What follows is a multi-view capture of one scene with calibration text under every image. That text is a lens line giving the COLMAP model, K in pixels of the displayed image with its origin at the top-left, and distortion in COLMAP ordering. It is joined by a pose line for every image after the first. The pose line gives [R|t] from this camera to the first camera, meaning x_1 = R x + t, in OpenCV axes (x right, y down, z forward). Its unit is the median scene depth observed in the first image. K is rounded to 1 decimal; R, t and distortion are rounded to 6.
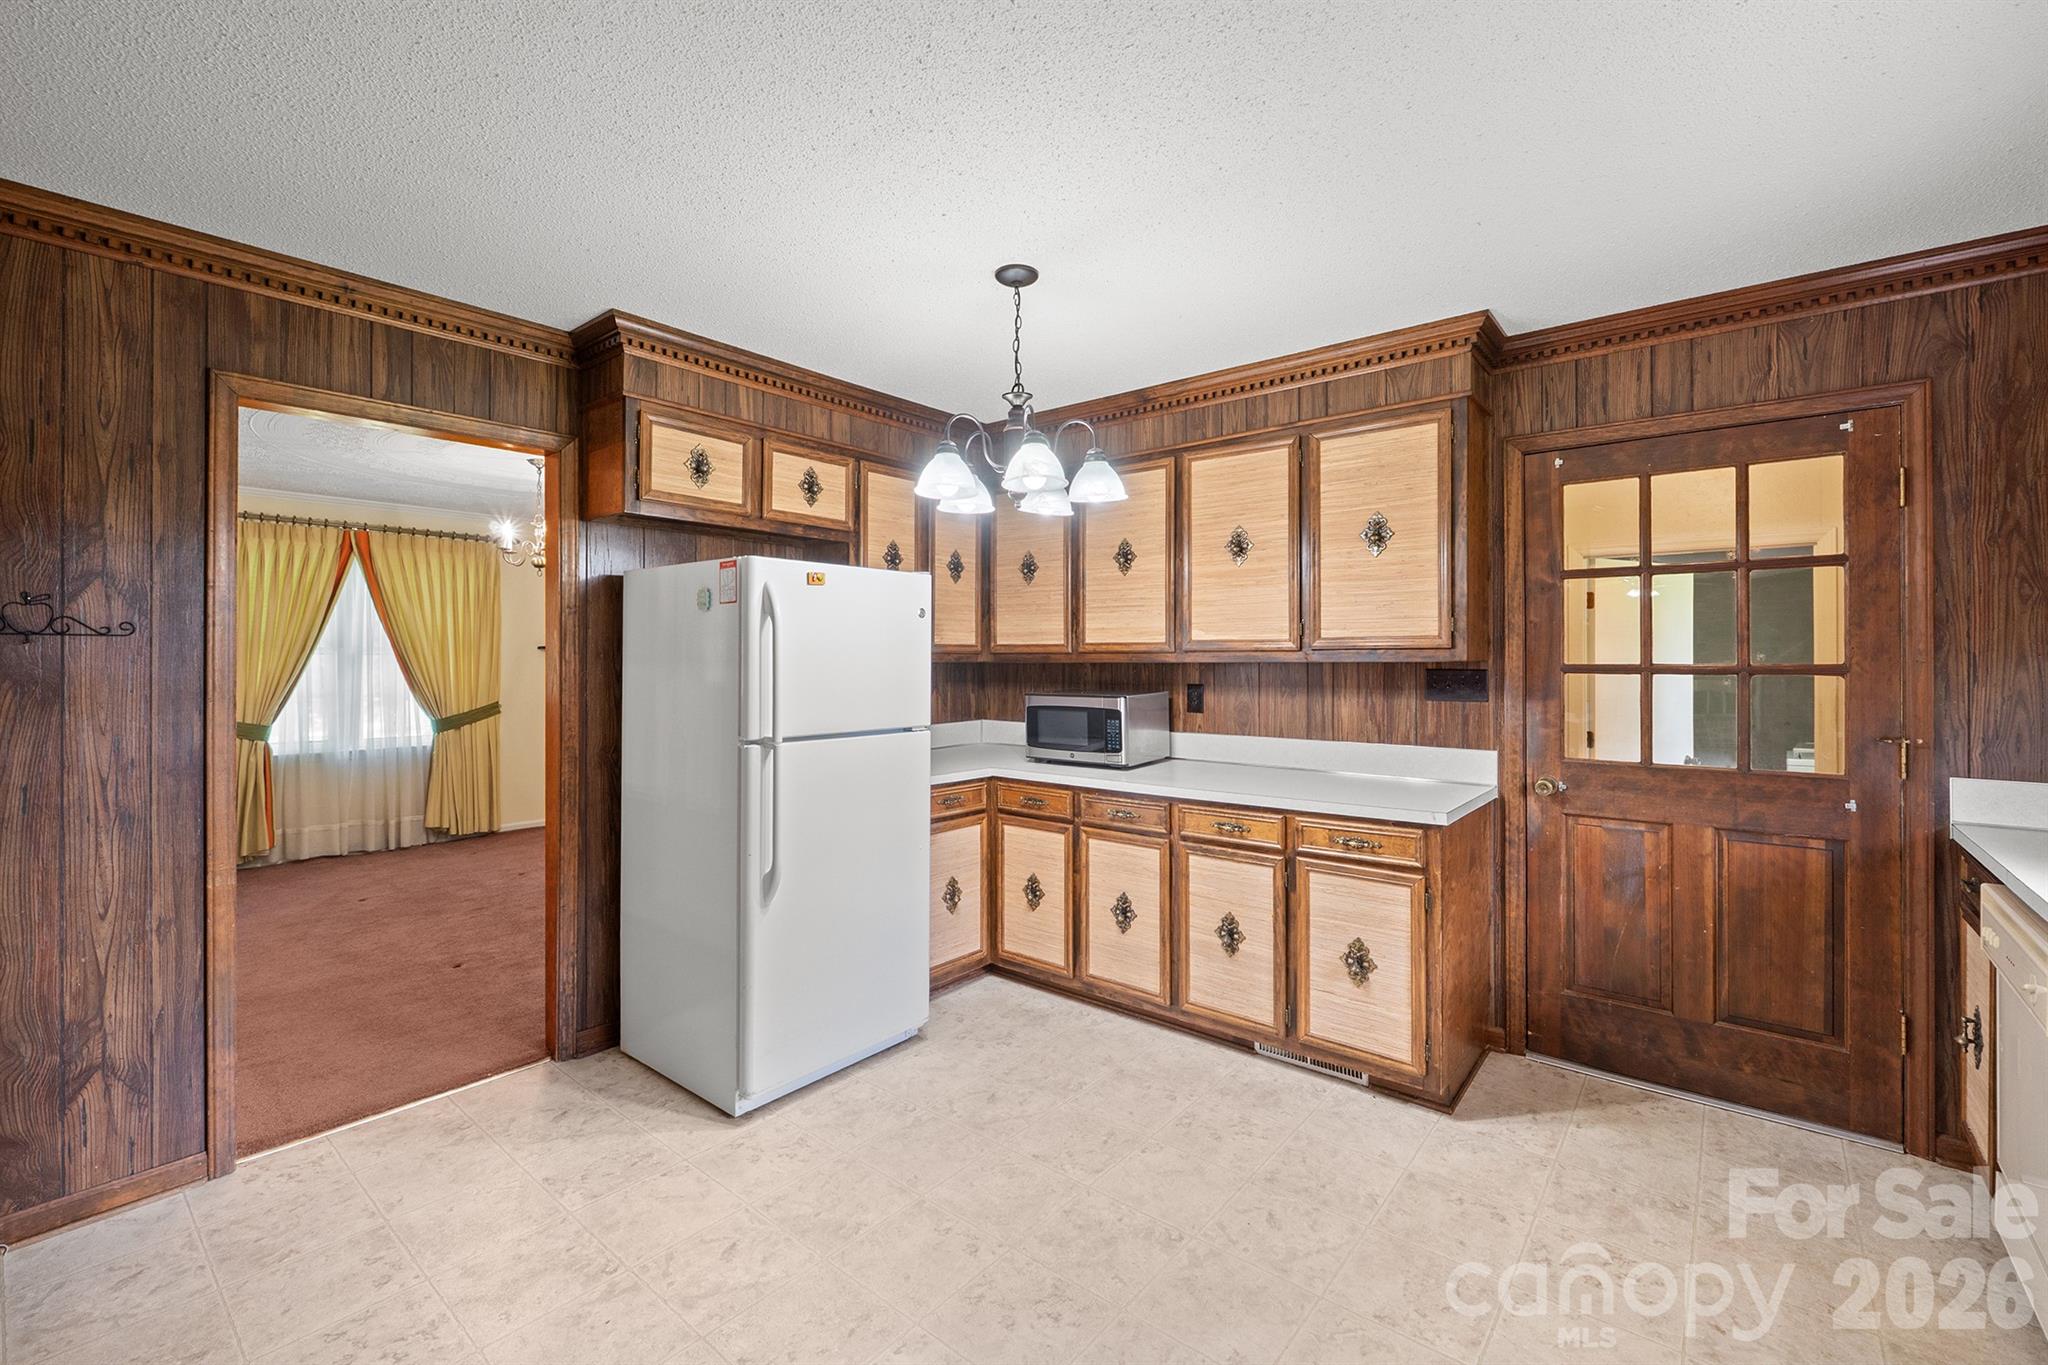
lens RADIAL K [[863.0, 0, 1032.9], [0, 863.0, 656.6], [0, 0, 1]] dist [-0.002943, -0.001265]
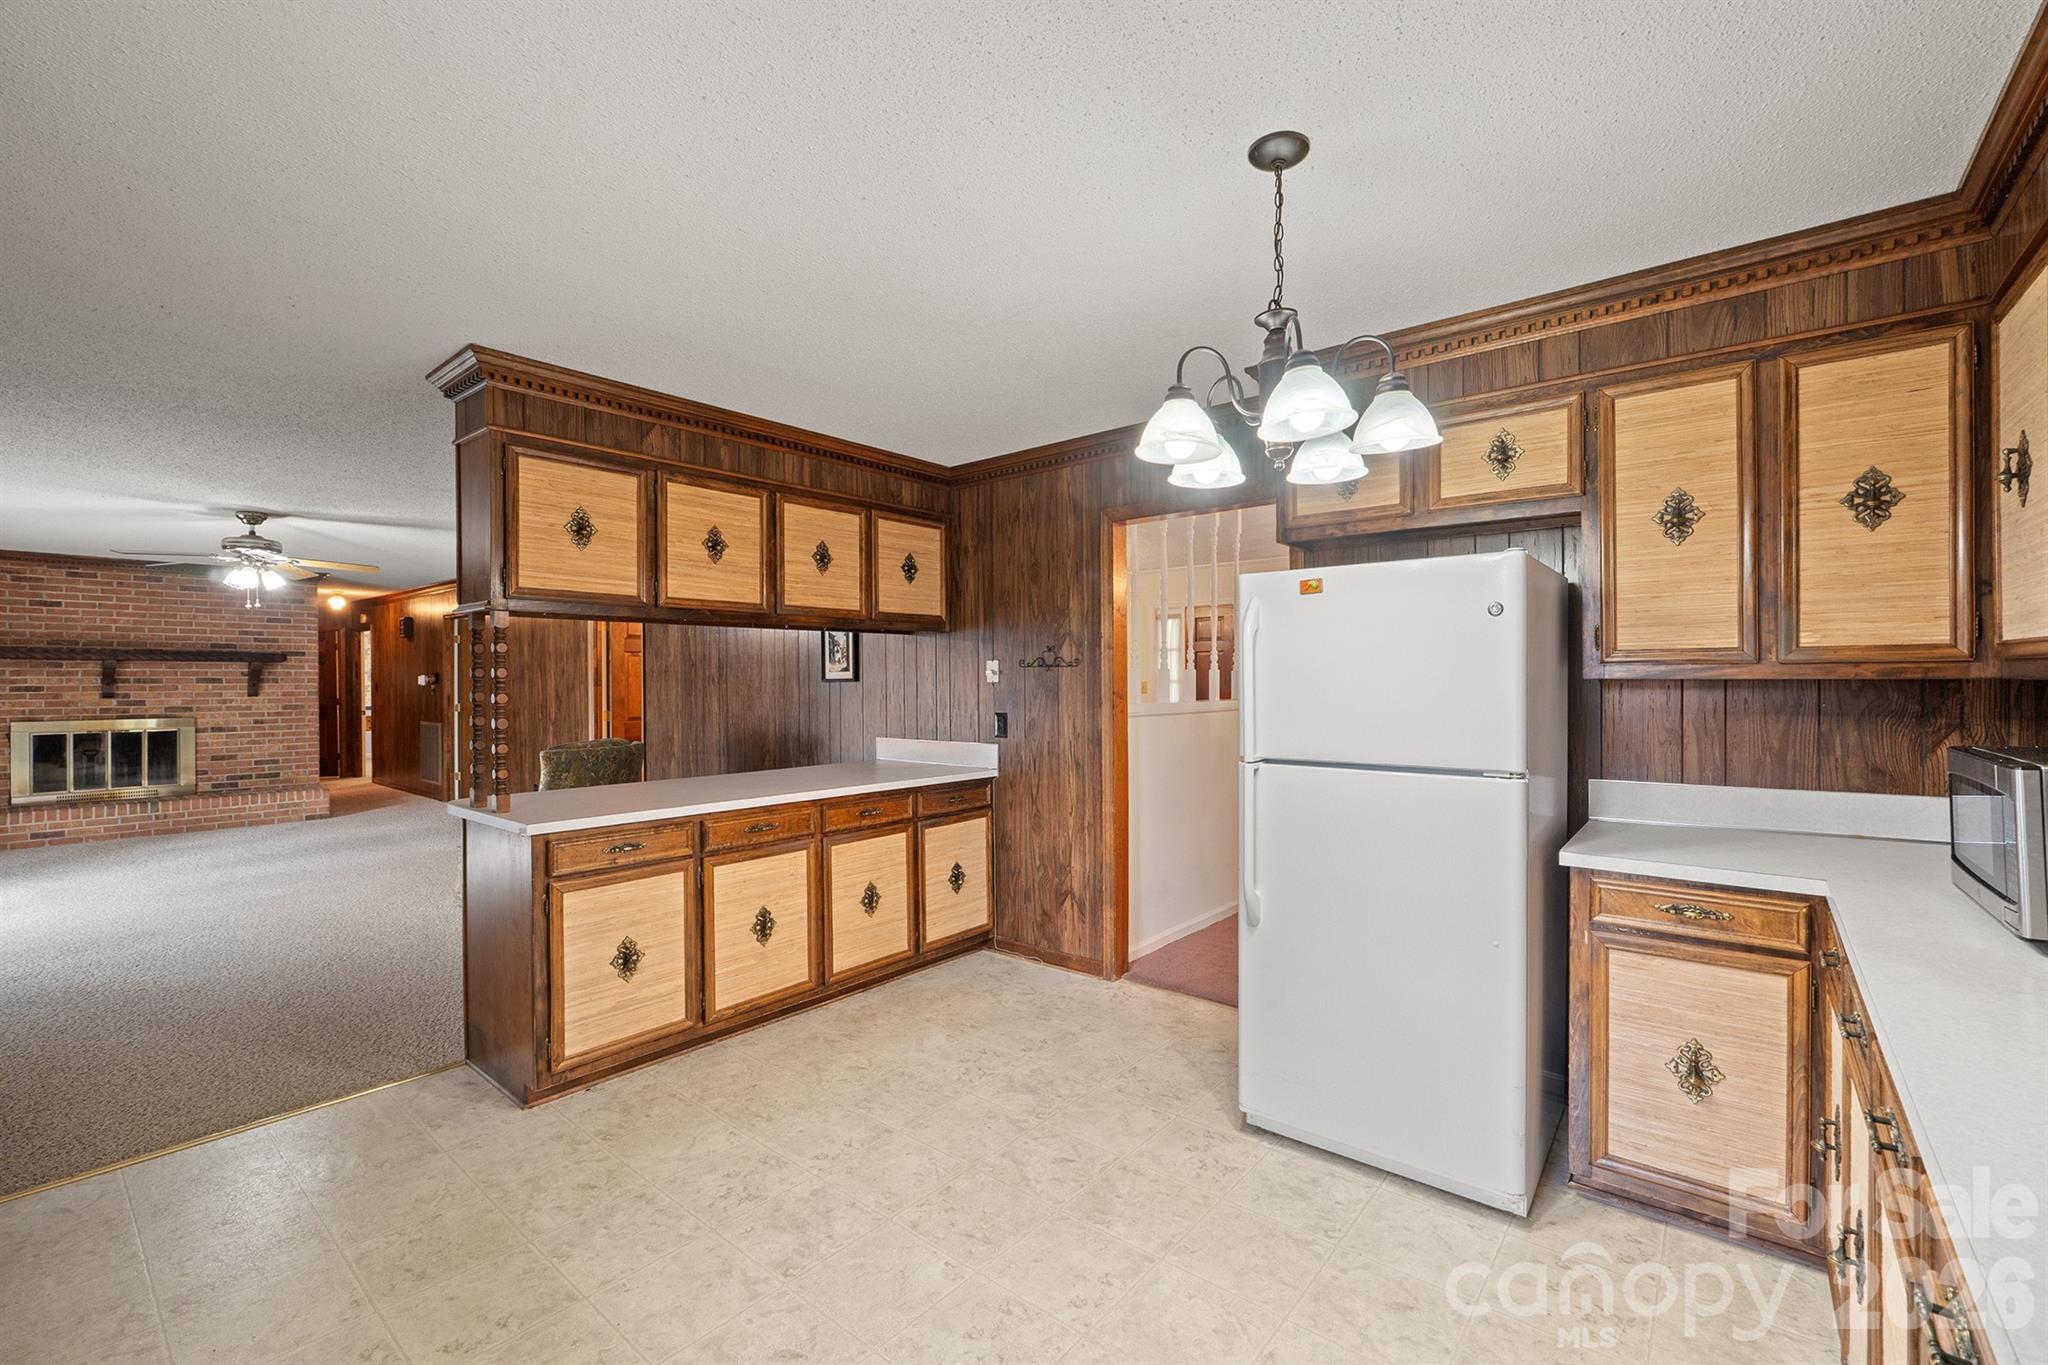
lens RADIAL K [[863.0, 0, 1030.8], [0, 863.0, 684.8], [0, 0, 1]] dist [-0.002943, -0.001265]
pose [[0.003926, 0.004848, -0.999981, 0.707807], [0.008784, 0.999950, 0.004882, 0.005304], [0.999954, -0.008803, 0.003883, 0.774767]]
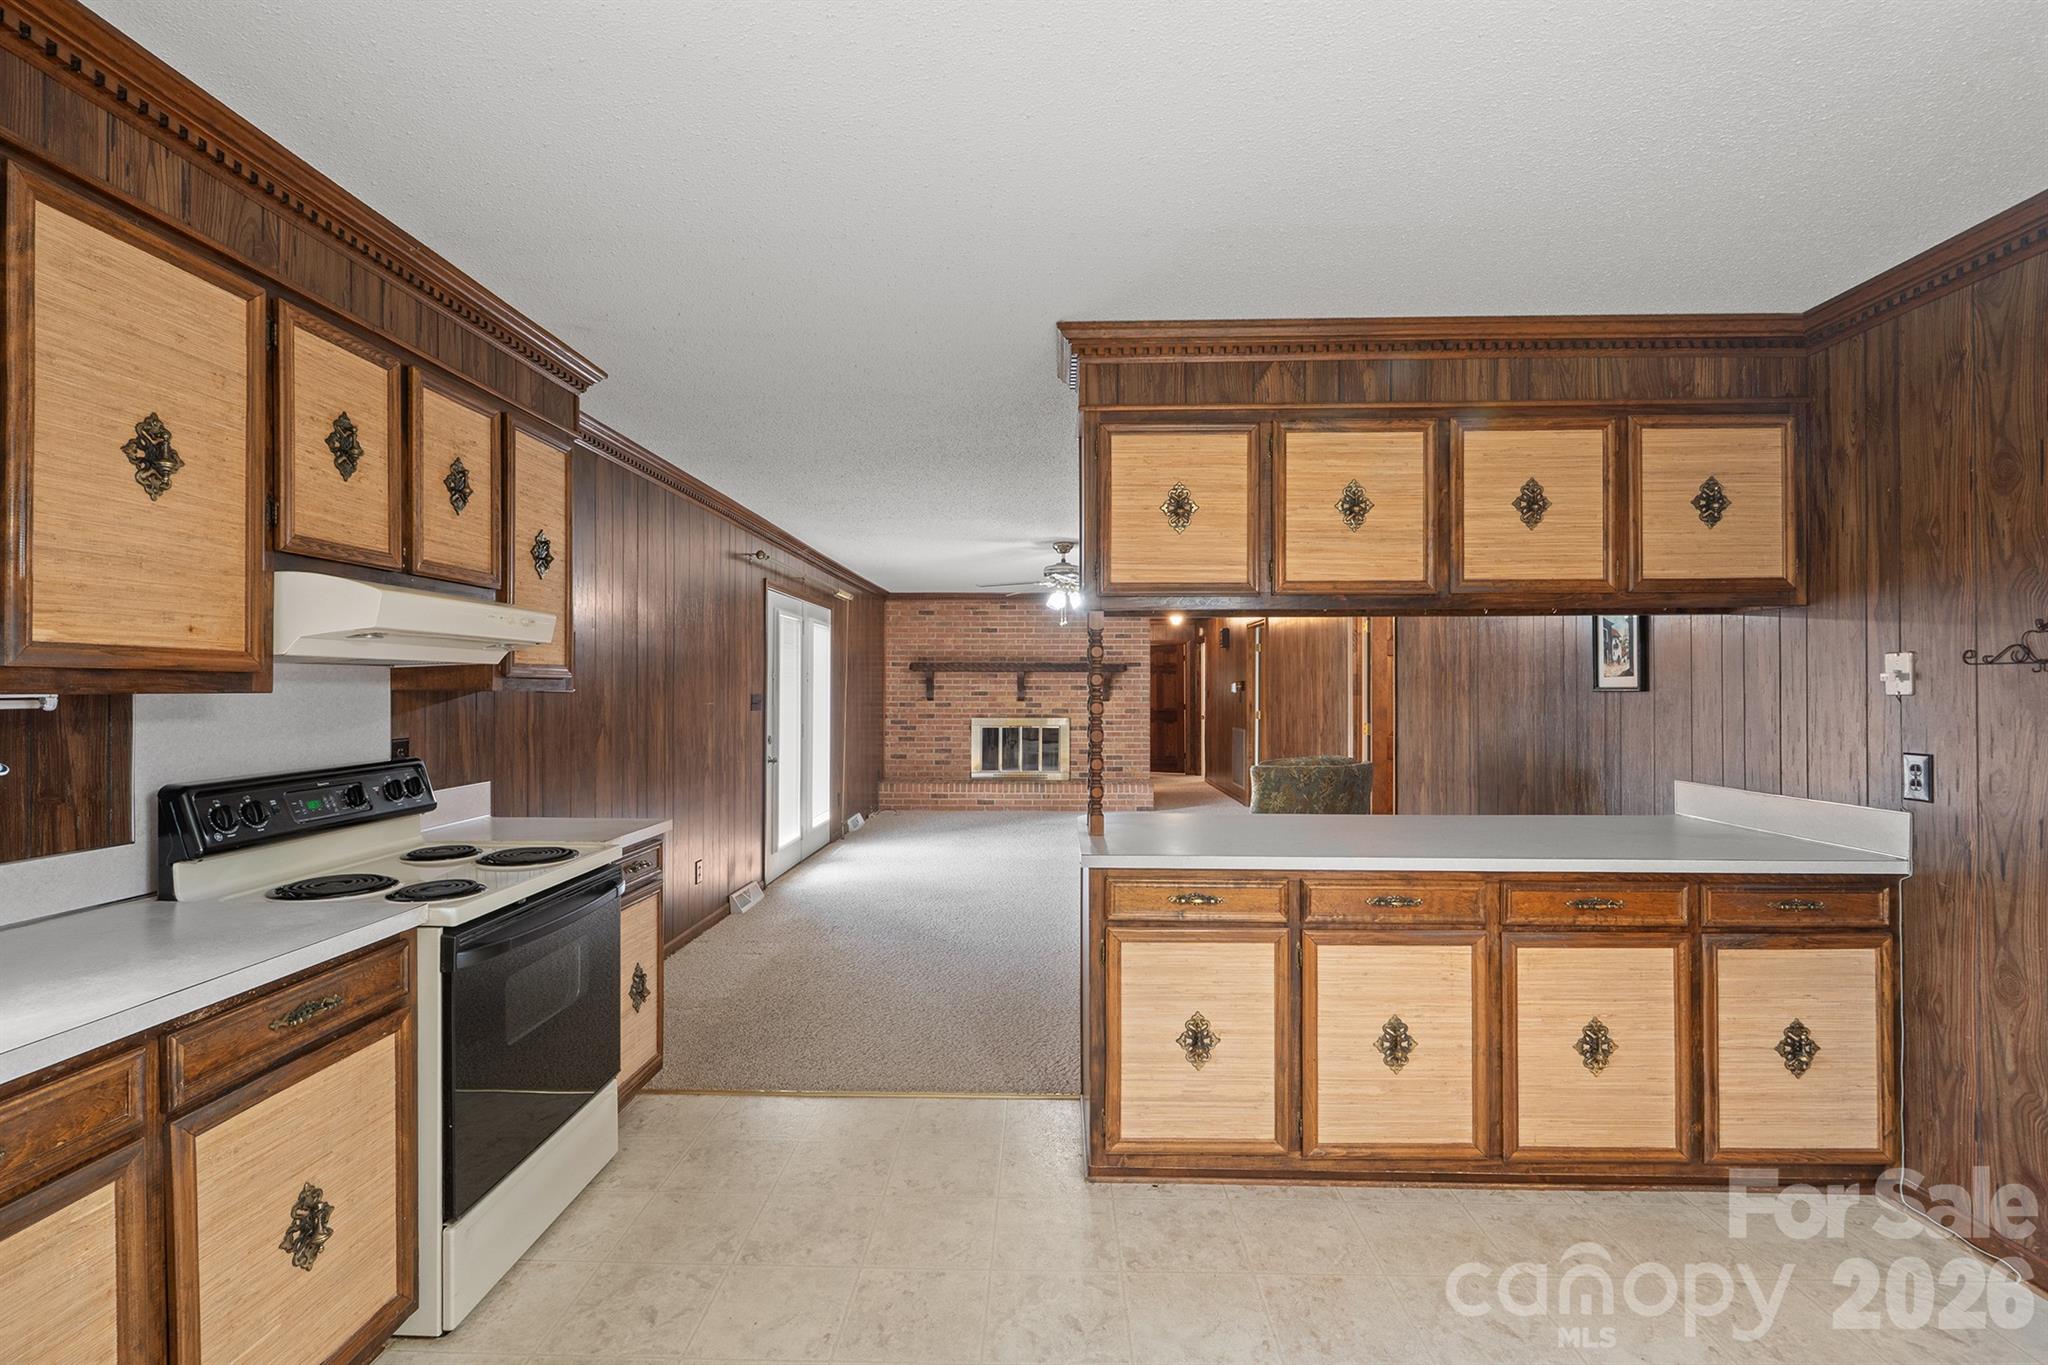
lens RADIAL K [[935.2, 0, 1027.2], [0, 935.2, 688.5], [0, 0, 1]] dist [-0.007967, 0.000988]
pose [[-0.783878, -0.001966, -0.620912, 0.302920], [0.001949, 0.999982, -0.005627, 0.005229], [0.620912, -0.005621, -0.783860, 0.904356]]
